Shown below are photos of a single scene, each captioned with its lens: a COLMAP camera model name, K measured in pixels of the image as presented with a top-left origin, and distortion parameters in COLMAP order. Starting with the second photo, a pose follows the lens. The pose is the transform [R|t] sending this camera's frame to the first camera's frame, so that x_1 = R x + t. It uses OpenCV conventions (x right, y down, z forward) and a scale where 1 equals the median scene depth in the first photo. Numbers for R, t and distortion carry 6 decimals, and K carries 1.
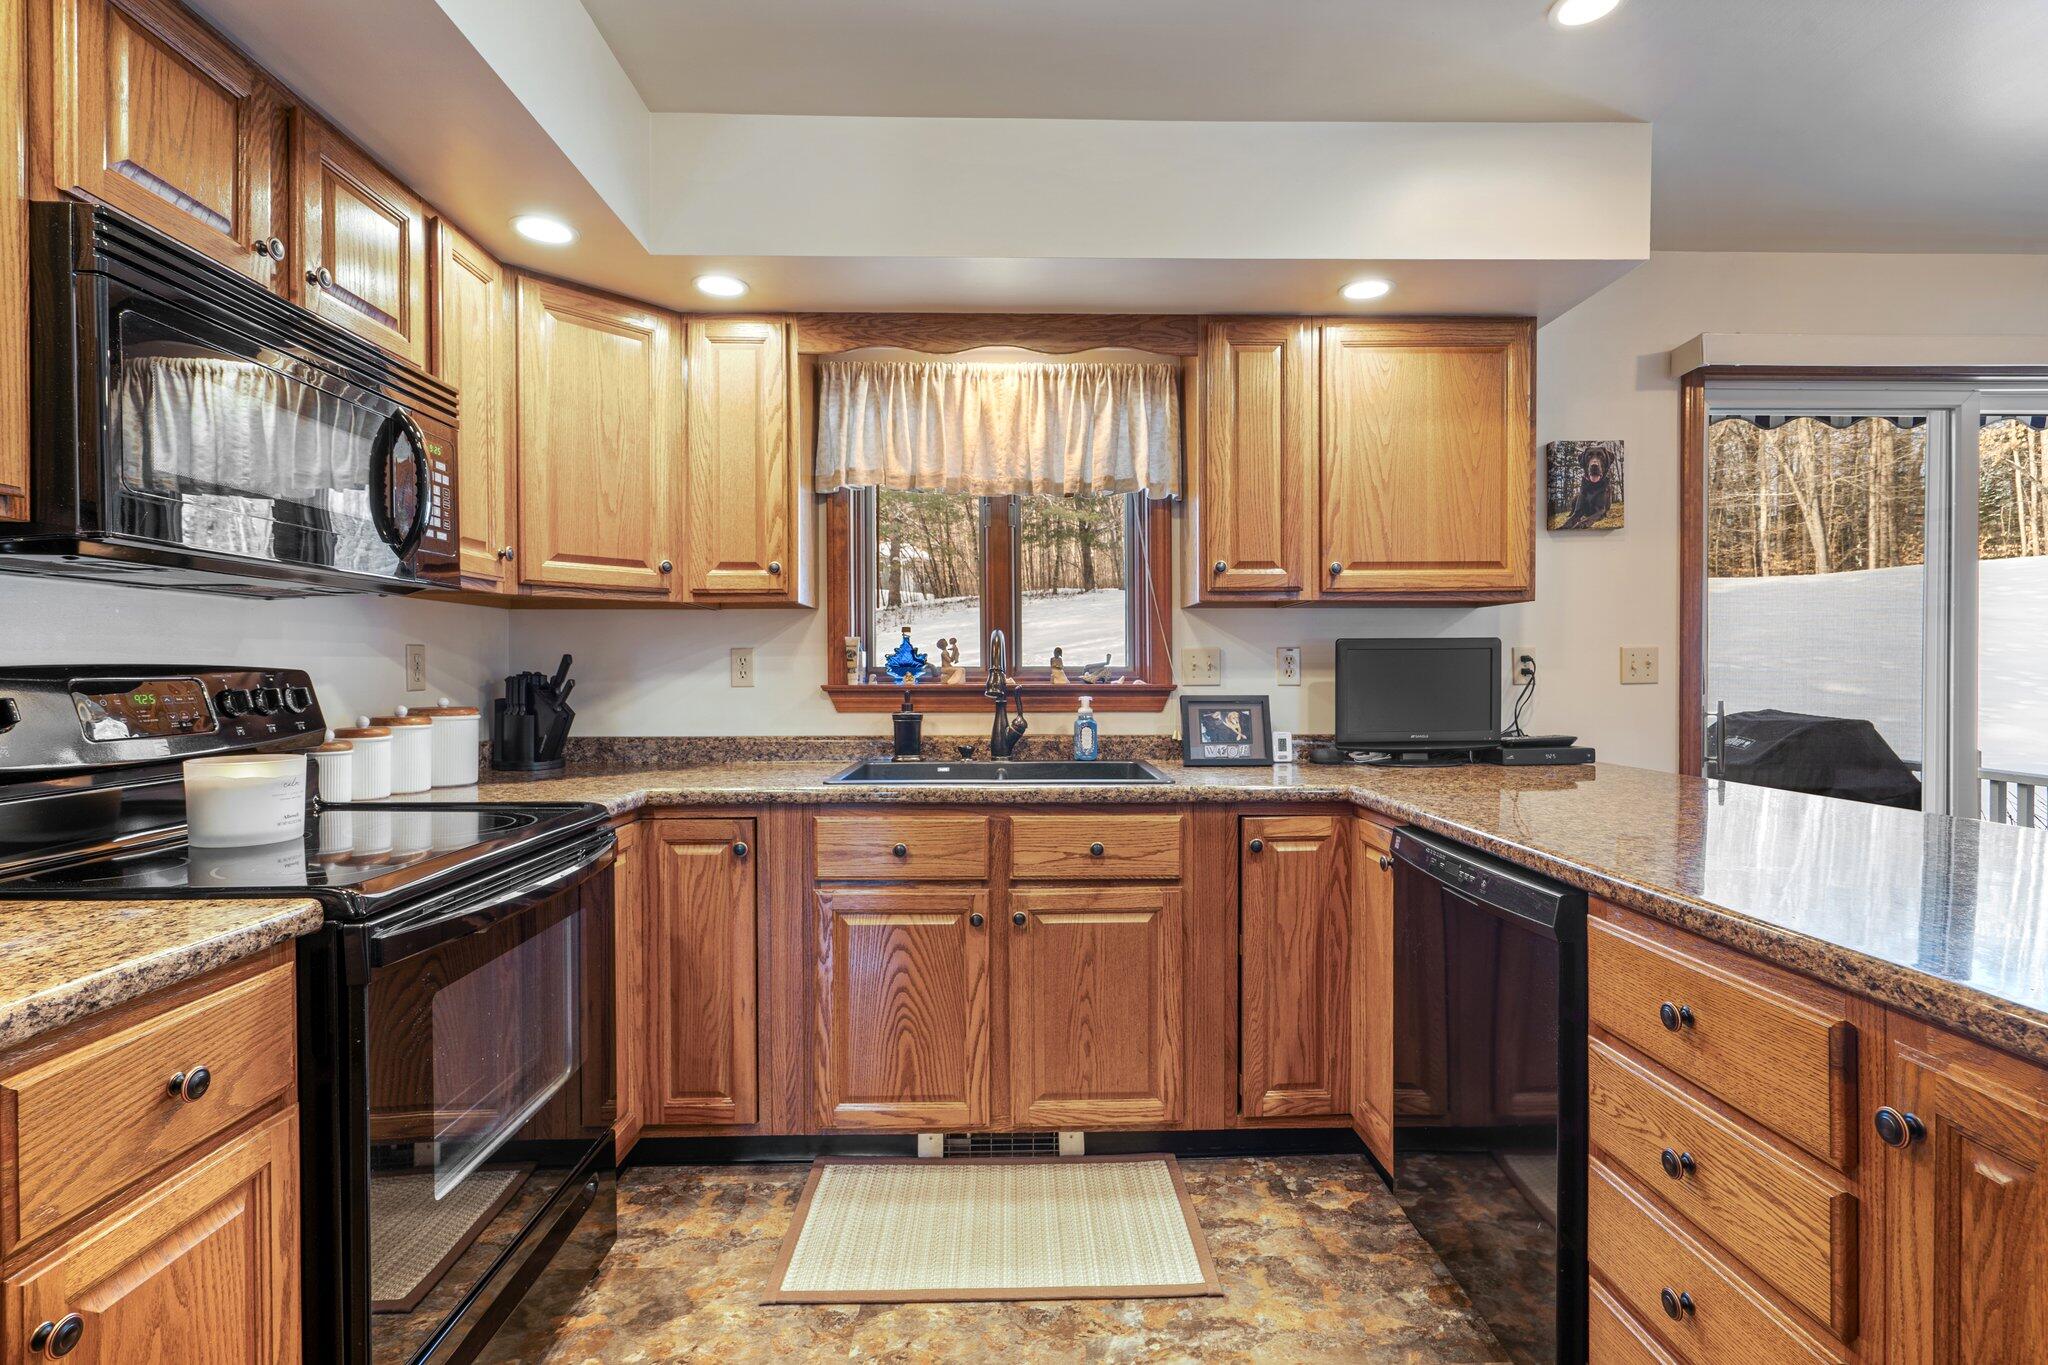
lens RADIAL K [[944.5, 0, 1019.8], [0, 944.5, 678.5], [0, 0, 1]] dist [-0.008899, 0.001994]
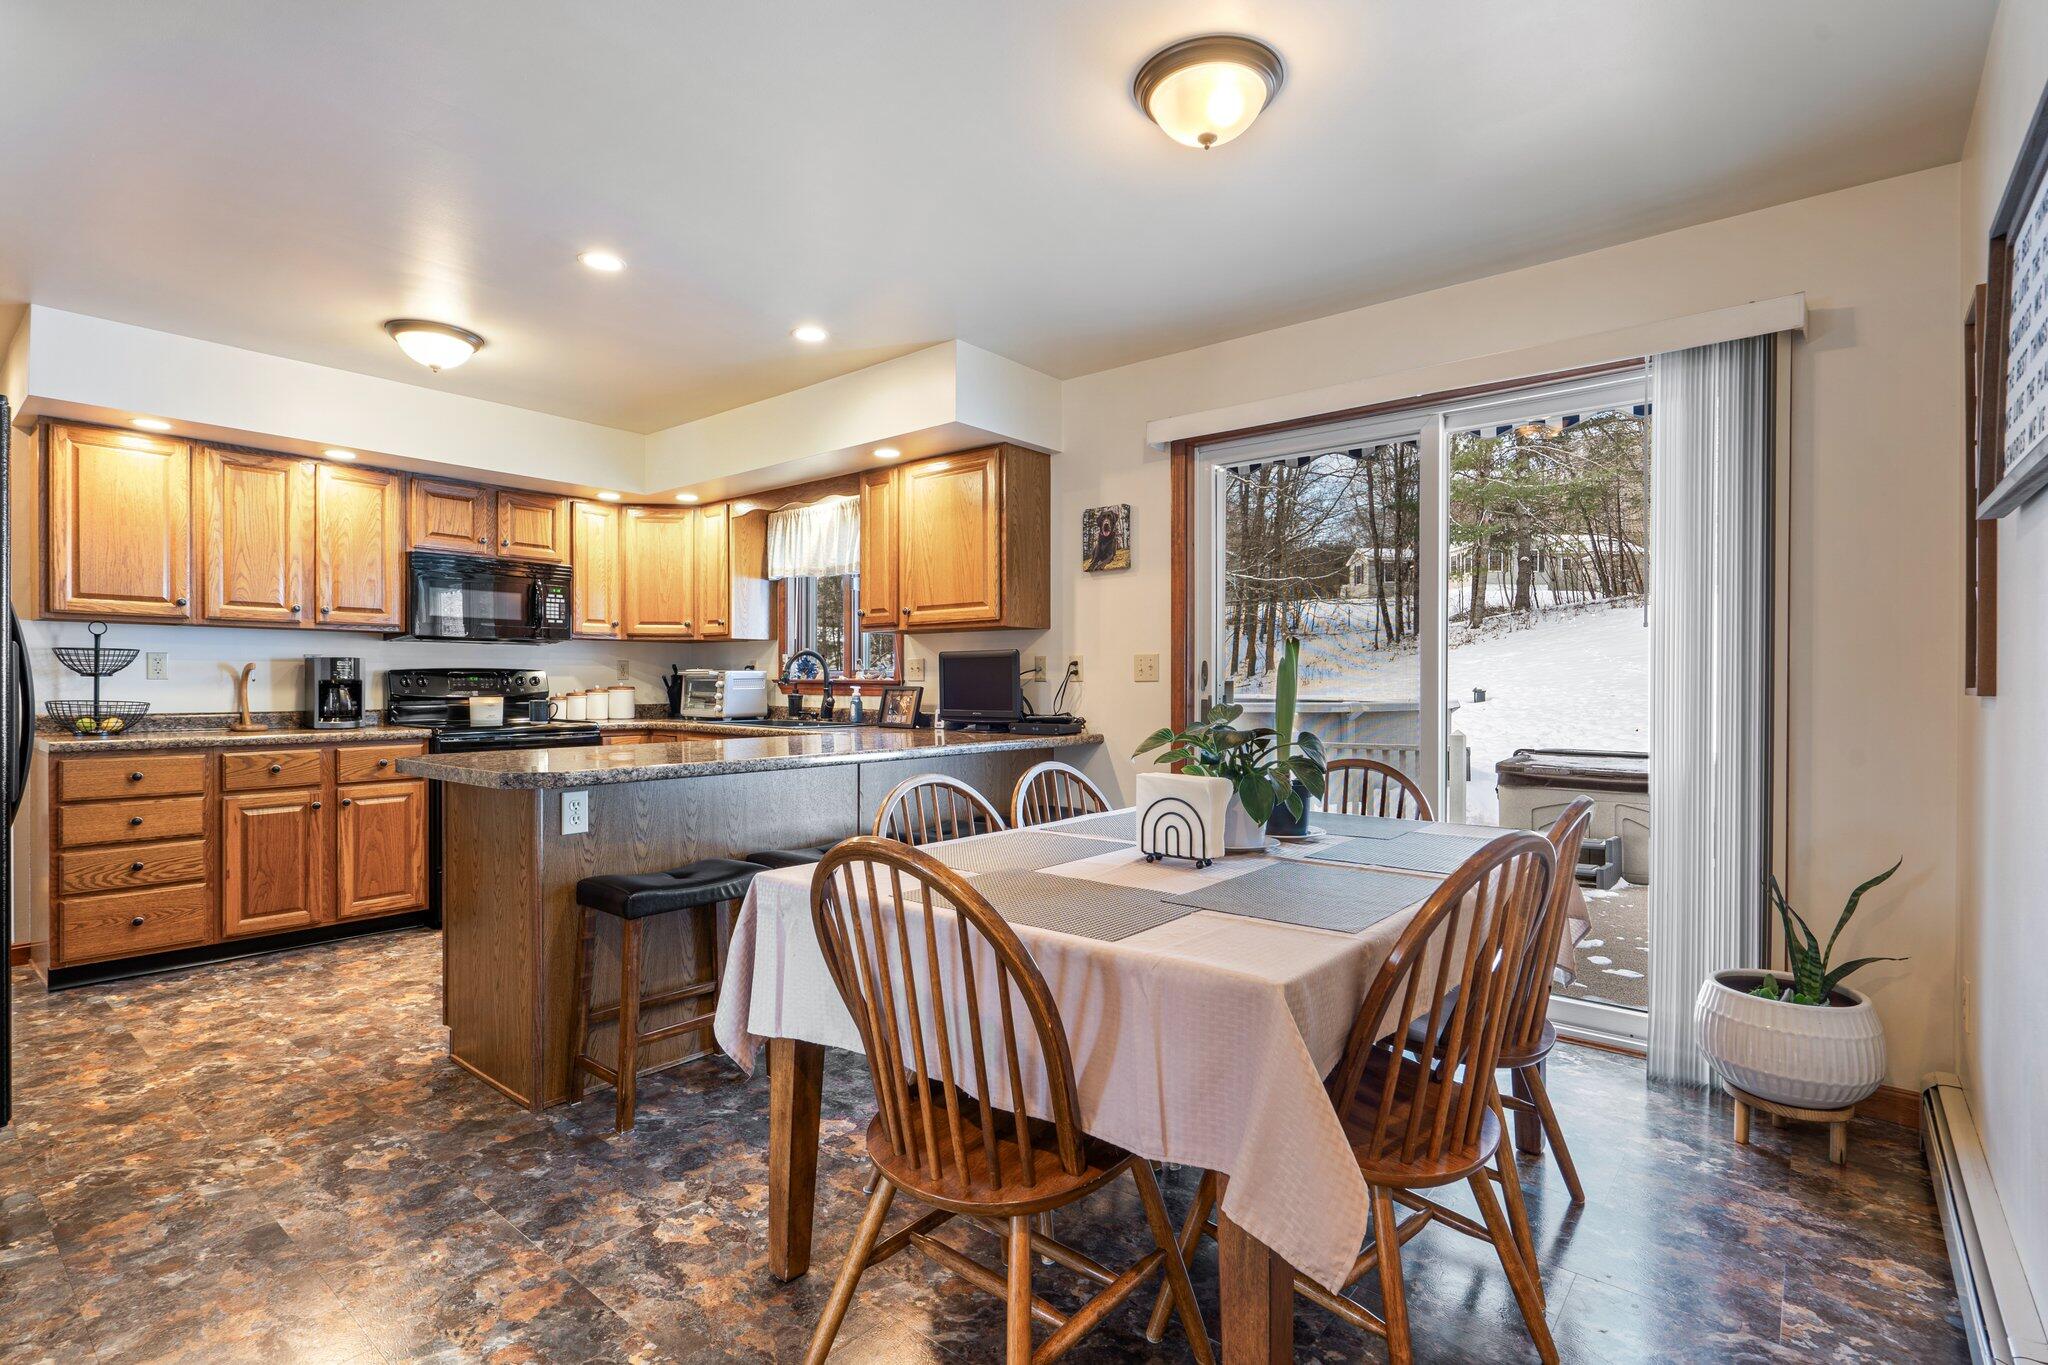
lens RADIAL K [[944.5, 0, 1035.7], [0, 944.5, 689.7], [0, 0, 1]] dist [-0.008899, 0.001994]
pose [[0.763392, 0.011574, -0.645832, 1.493025], [-0.011462, 0.999925, 0.004371, 0.013851], [0.645834, 0.004065, 0.763467, -0.135558]]
